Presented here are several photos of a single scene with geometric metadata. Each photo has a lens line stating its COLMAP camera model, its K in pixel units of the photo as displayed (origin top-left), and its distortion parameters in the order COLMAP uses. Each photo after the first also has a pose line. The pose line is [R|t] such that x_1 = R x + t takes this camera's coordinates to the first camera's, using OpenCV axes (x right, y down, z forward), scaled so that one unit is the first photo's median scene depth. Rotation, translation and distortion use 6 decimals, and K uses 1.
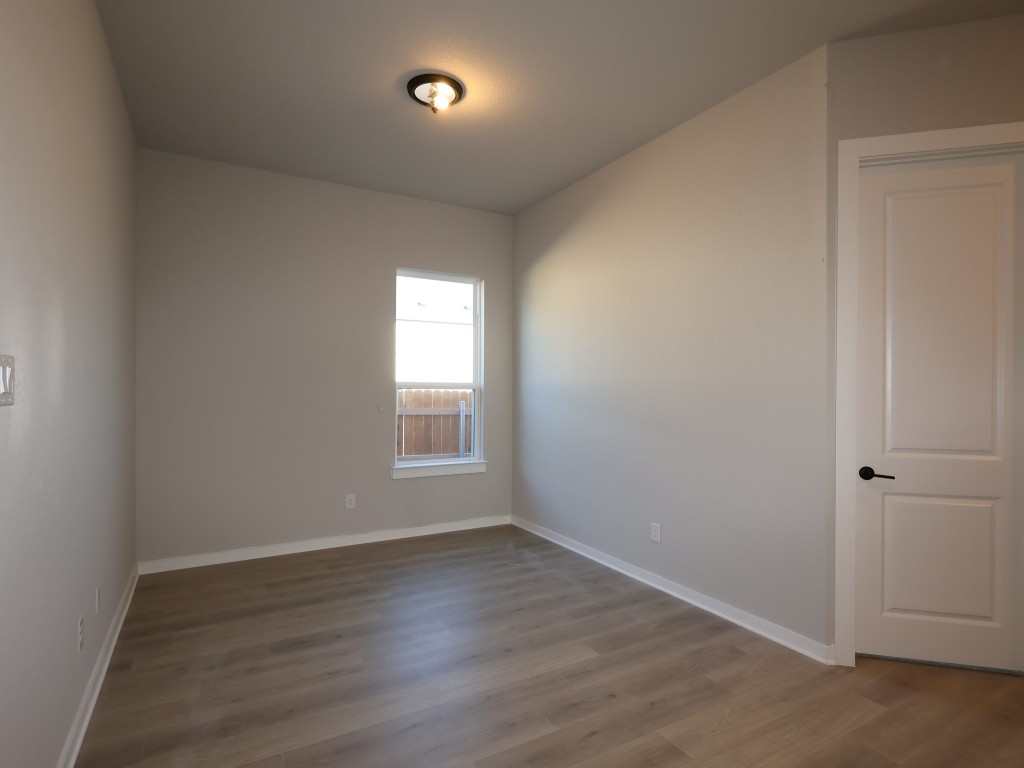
lens RADIAL K [[547.8, 0, 516.0], [0, 547.8, 384.3], [0, 0, 1]] dist [0.006407, 0.002483]
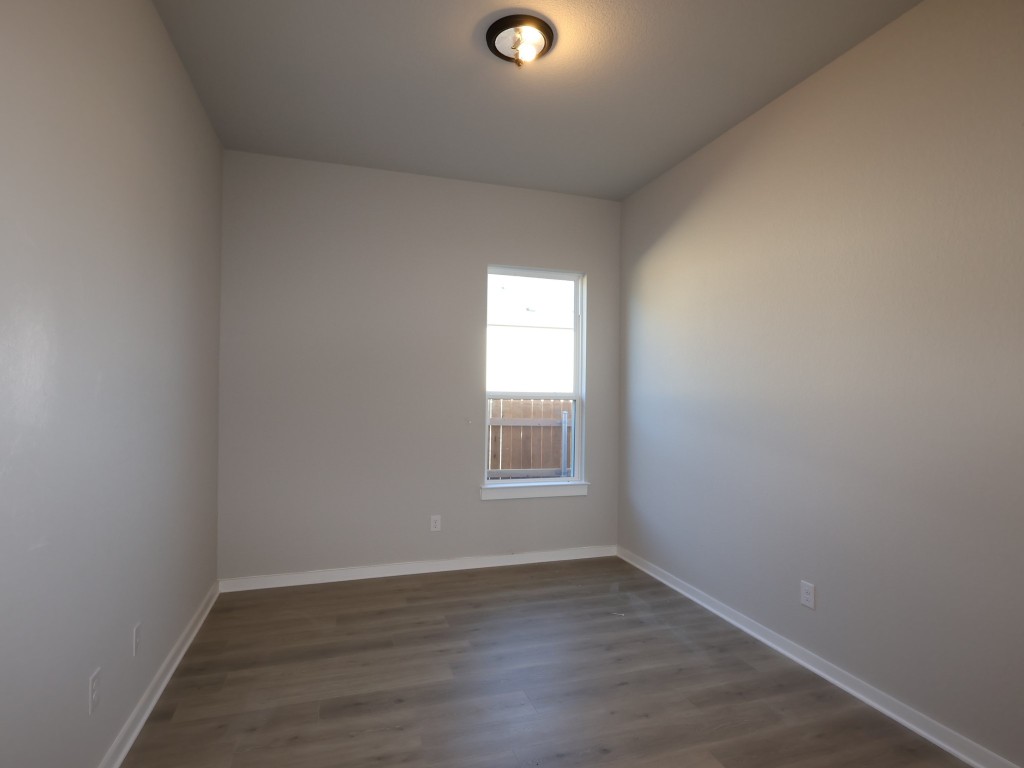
lens RADIAL K [[547.8, 0, 512.1], [0, 547.8, 386.5], [0, 0, 1]] dist [0.006407, 0.002483]
pose [[0.978073, 0.004122, -0.208221, 0.011999], [-0.005129, 0.999978, -0.004298, -0.011778], [0.208199, 0.005272, 0.978072, 0.169378]]
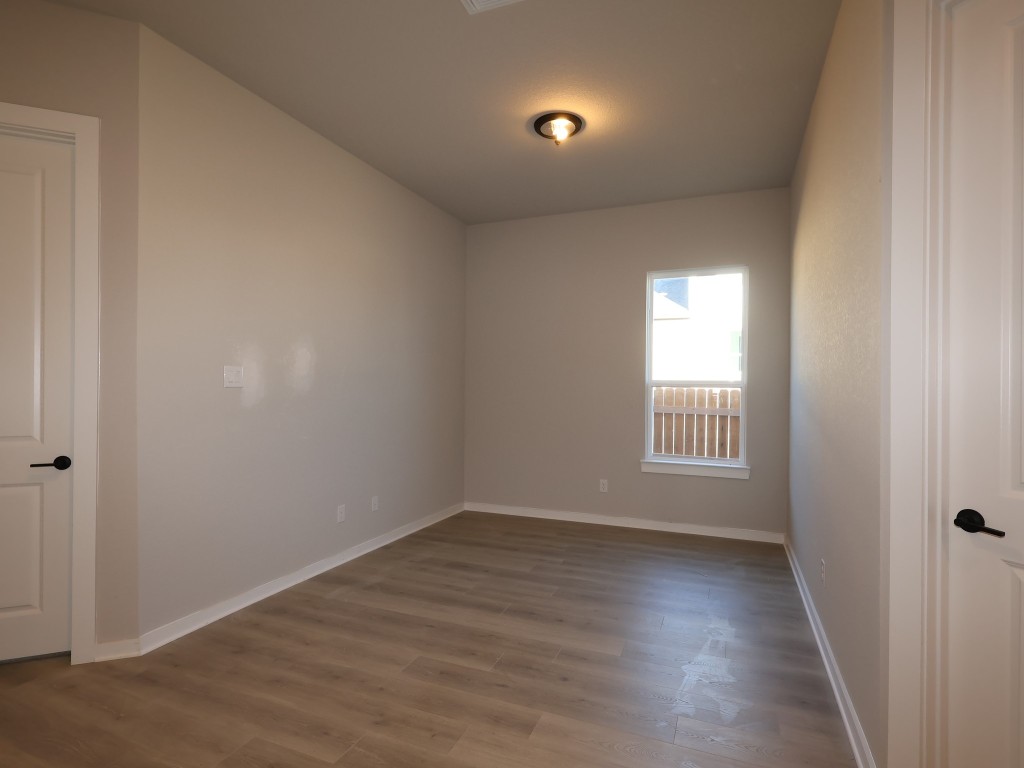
lens RADIAL K [[547.8, 0, 512.1], [0, 547.8, 387.6], [0, 0, 1]] dist [0.006407, 0.002483]
pose [[0.612731, -0.002304, -0.790288, 0.593188], [-0.000003, 0.999996, -0.002918, 0.015180], [0.790291, 0.001791, 0.612729, 0.184502]]
